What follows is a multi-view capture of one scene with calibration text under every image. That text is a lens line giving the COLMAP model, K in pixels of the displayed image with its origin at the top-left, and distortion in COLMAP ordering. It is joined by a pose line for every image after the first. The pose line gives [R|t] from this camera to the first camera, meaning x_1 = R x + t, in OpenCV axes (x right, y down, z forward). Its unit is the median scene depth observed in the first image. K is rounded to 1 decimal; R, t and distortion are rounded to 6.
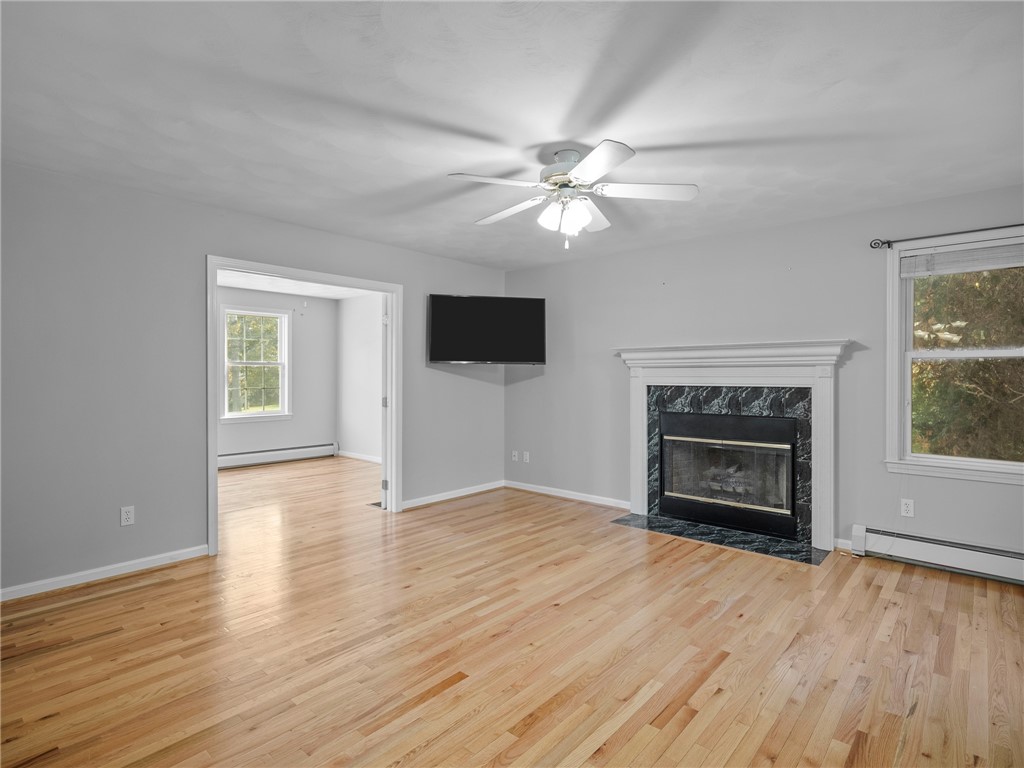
lens RADIAL K [[533.7, 0, 515.0], [0, 533.7, 376.6], [0, 0, 1]] dist [0.001381, -0.000371]
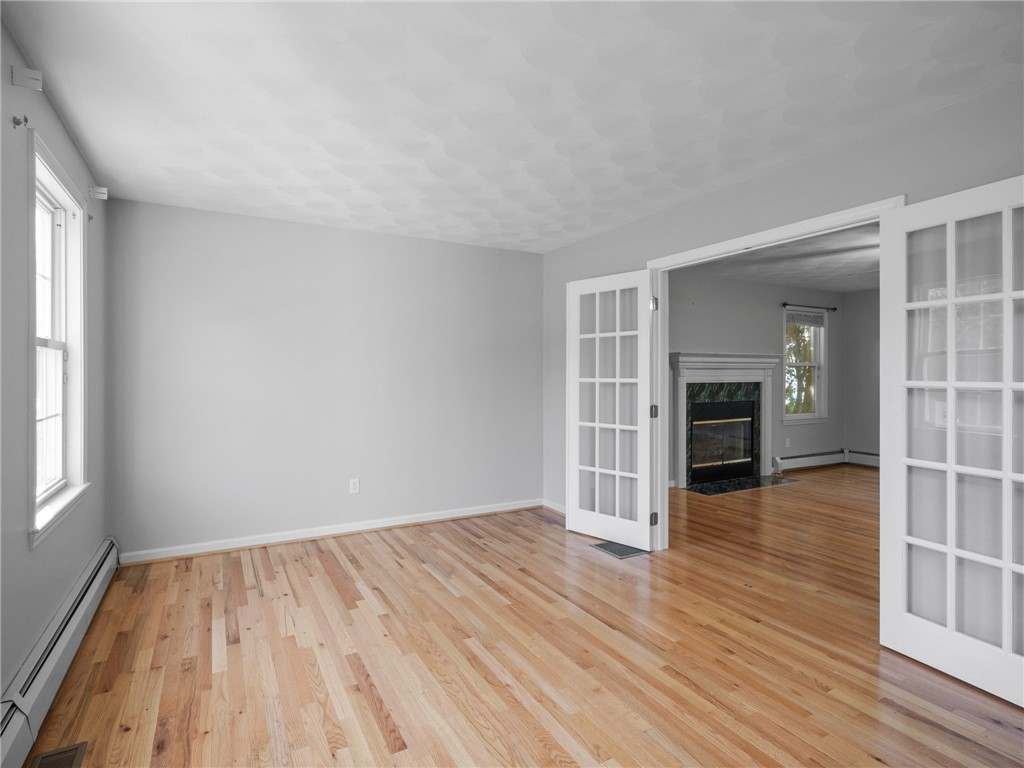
lens RADIAL K [[533.7, 0, 514.1], [0, 533.7, 384.4], [0, 0, 1]] dist [0.001381, -0.000371]
pose [[0.325868, -0.015603, 0.945286, -1.236809], [0.005869, 0.999878, 0.014481, -0.000847], [-0.945397, 0.000829, 0.325920, 1.140019]]
